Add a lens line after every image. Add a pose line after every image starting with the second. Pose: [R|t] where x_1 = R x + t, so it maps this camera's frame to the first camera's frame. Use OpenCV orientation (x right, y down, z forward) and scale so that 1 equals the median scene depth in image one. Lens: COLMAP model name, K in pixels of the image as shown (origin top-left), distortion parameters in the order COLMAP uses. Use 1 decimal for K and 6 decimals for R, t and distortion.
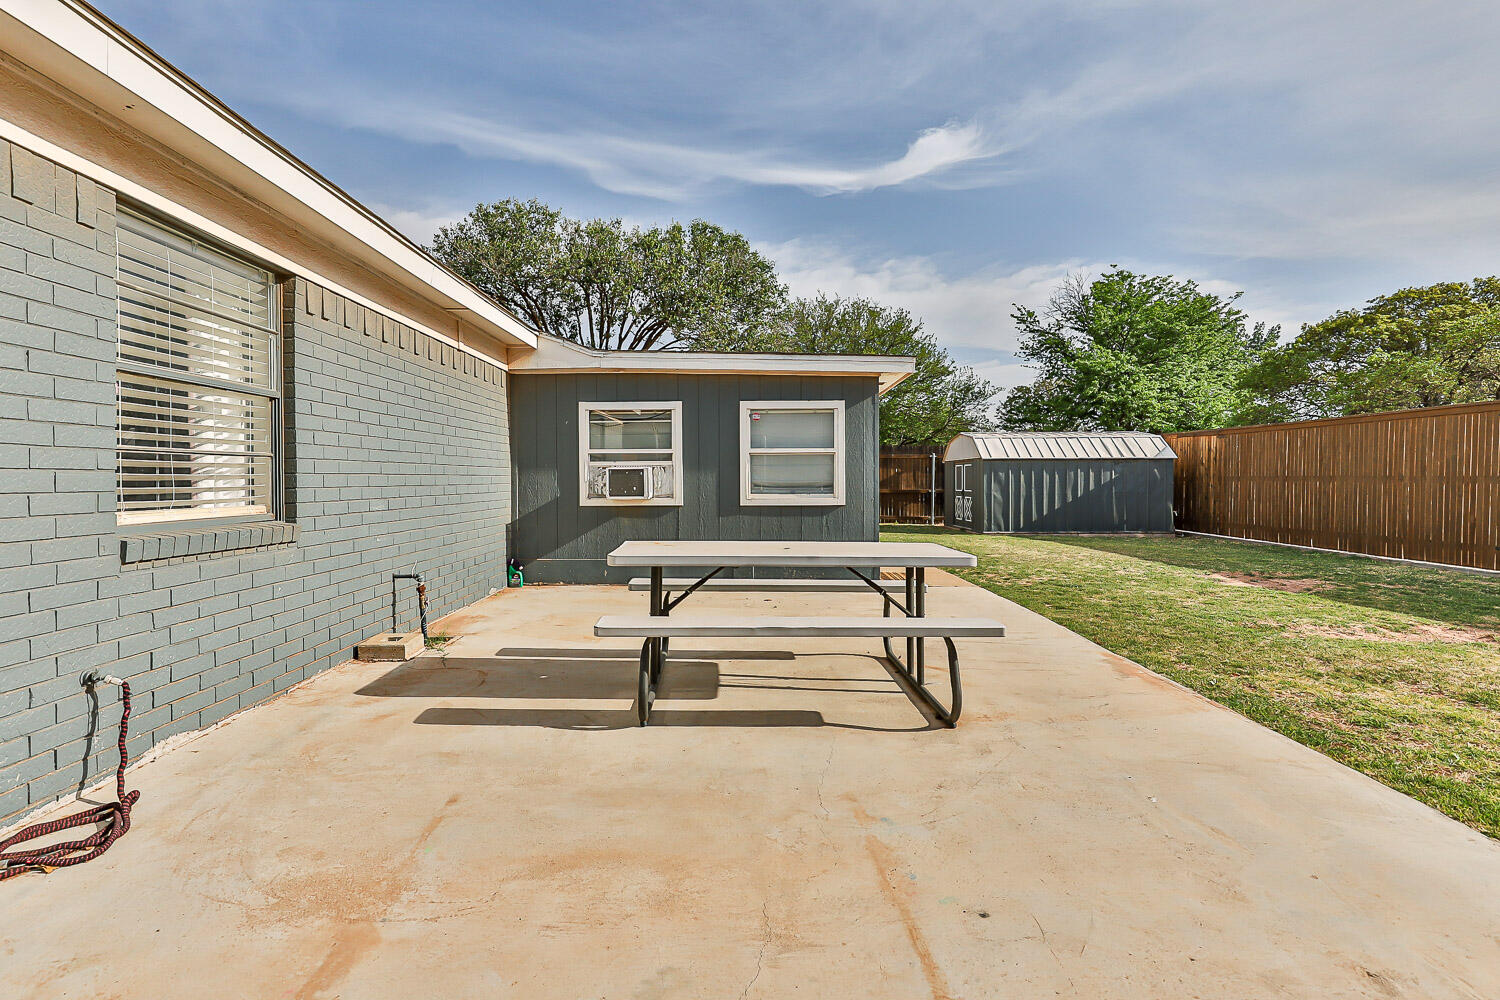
lens RADIAL K [[676.6, 0, 742.0], [0, 676.6, 497.9], [0, 0, 1]] dist [0.008172, -0.000862]
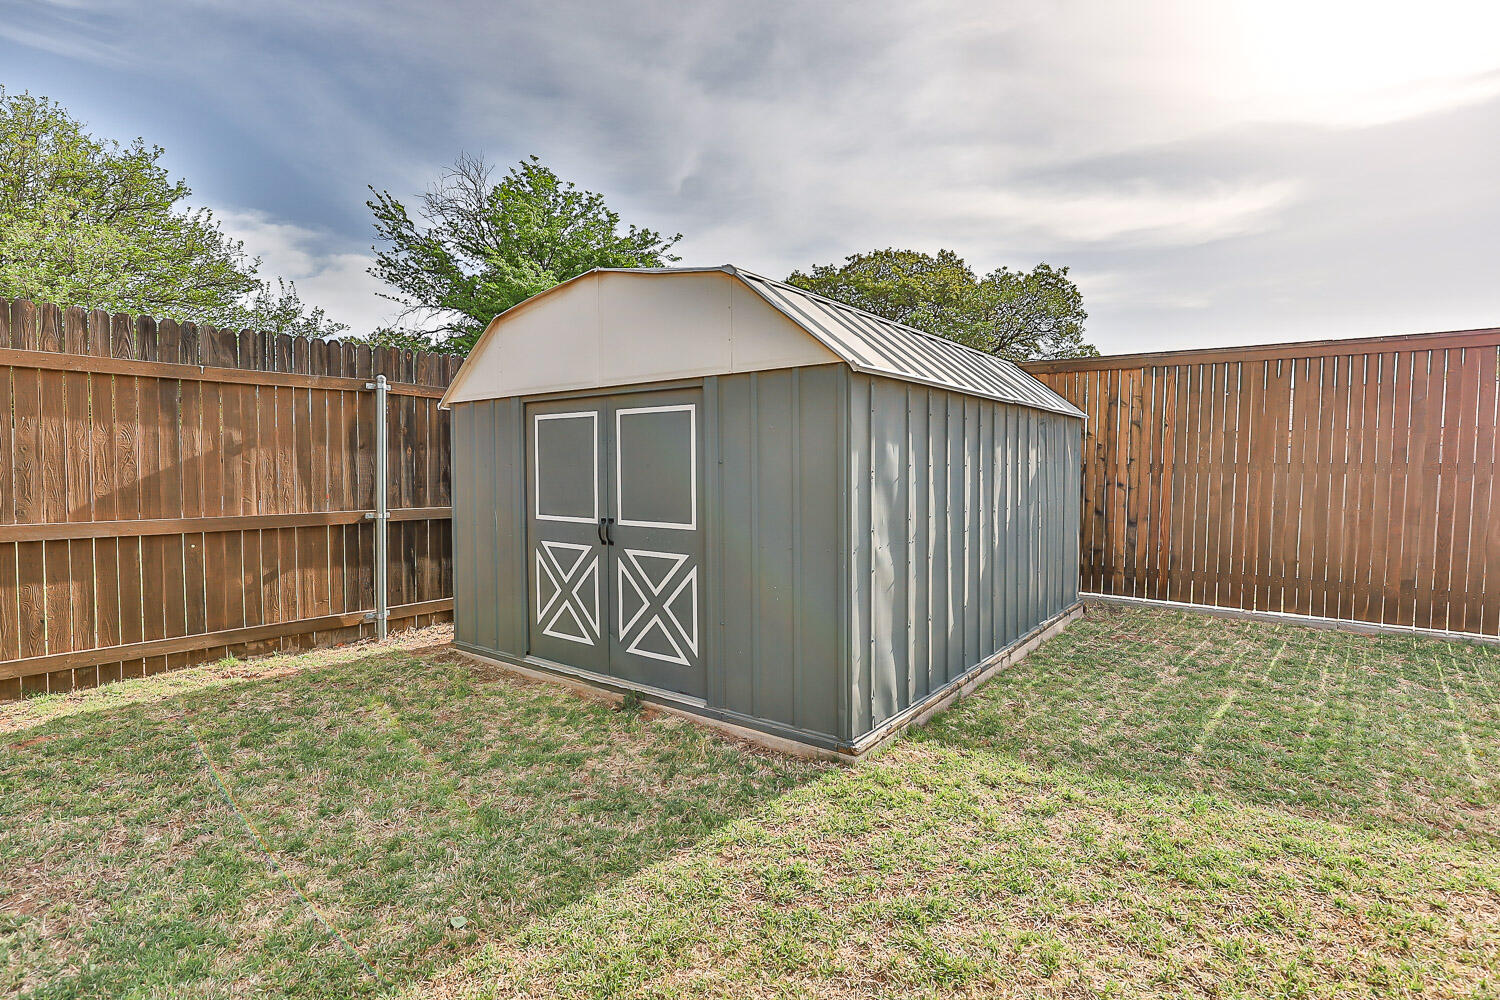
lens RADIAL K [[743.3, 0, 747.9], [0, 743.3, 478.1], [0, 0, 1]] dist [-0.000251, -0.000580]
pose [[0.599932, -0.011759, 0.799965, 0.131222], [0.022577, 0.999743, -0.002236, -0.020722], [-0.799732, 0.019402, 0.600043, 0.697441]]
